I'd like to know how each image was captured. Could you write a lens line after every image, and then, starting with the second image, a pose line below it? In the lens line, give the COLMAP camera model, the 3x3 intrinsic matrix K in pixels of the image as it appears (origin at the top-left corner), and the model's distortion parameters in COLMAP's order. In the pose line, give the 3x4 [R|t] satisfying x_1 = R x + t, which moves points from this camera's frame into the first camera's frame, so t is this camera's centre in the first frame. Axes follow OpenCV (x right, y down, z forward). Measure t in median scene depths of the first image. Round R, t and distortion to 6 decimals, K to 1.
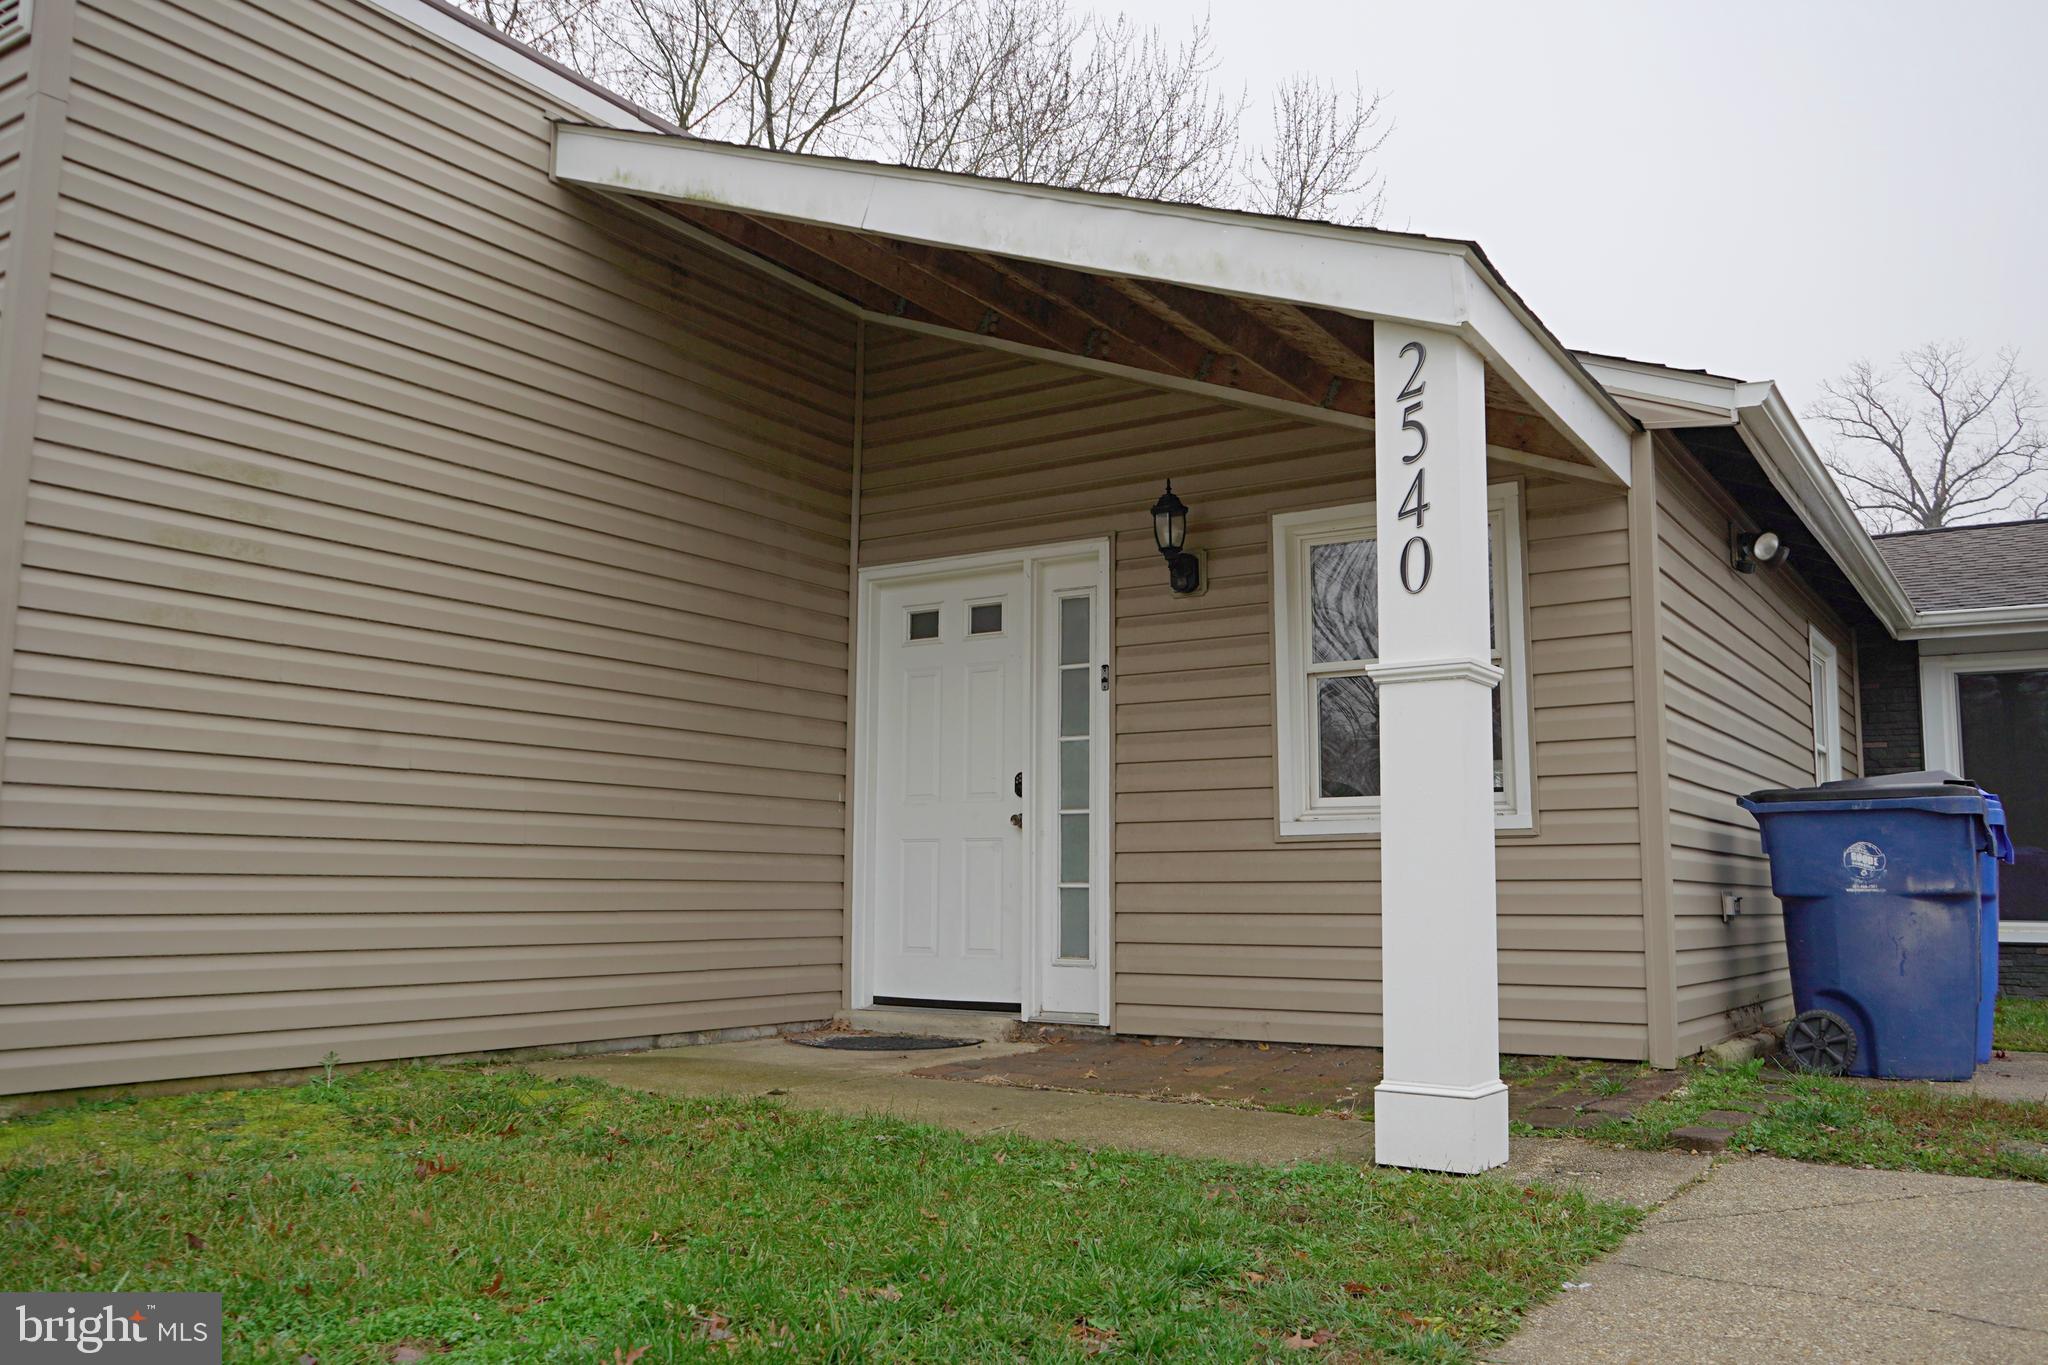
lens RADIAL K [[1634.2, 0, 1024.0], [0, 1634.2, 682.5], [0, 0, 1]] dist [0.000419, 0.002936]
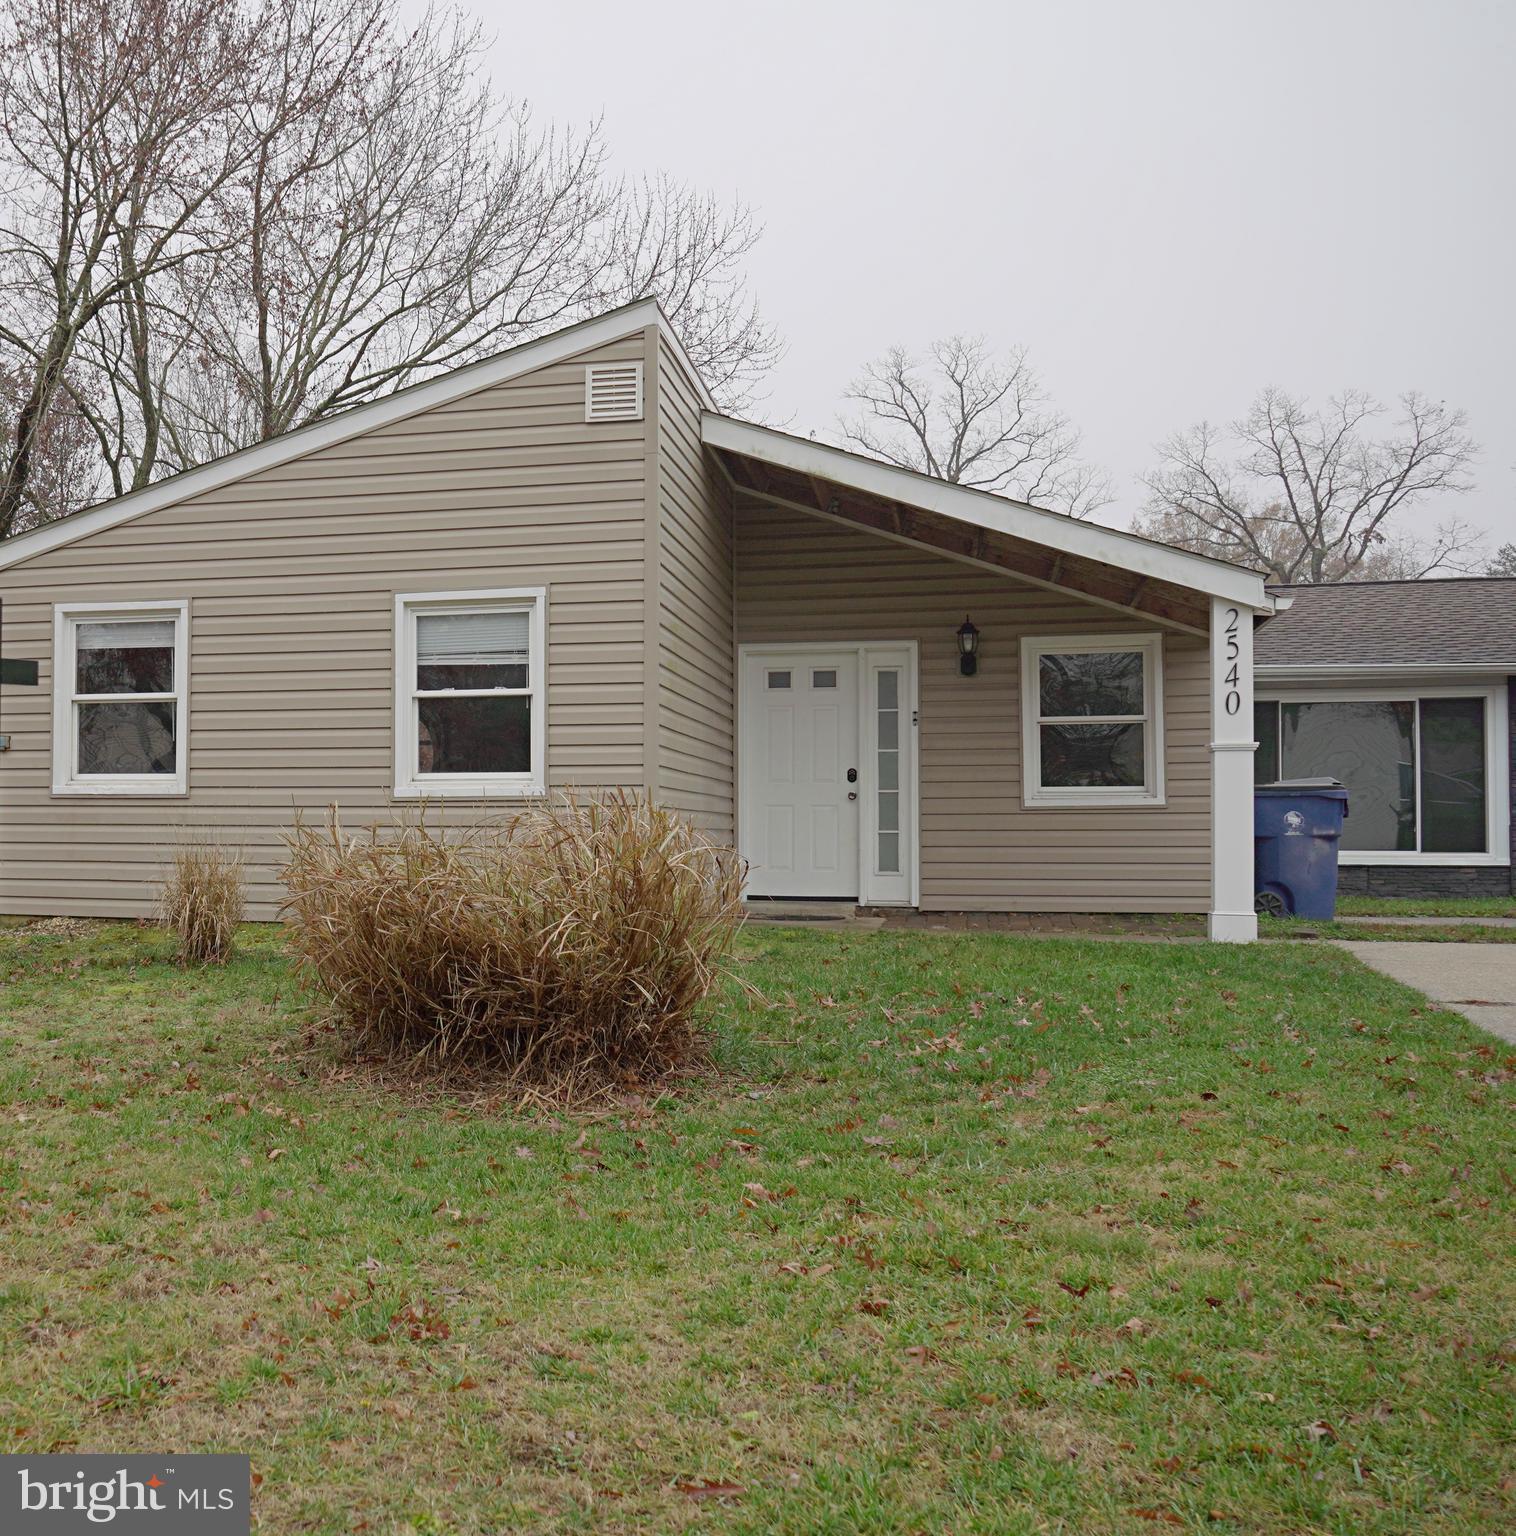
lens RADIAL K [[1850.2, 0, 359.1], [0, 1850.2, 773.7], [0, 0, 1]] dist [-0.006764, -0.019039]
pose [[0.965615, 0.007618, 0.259866, -1.076224], [-0.032429, 0.995293, 0.091322, -0.109040], [-0.257947, -0.096610, 0.961317, -0.820510]]
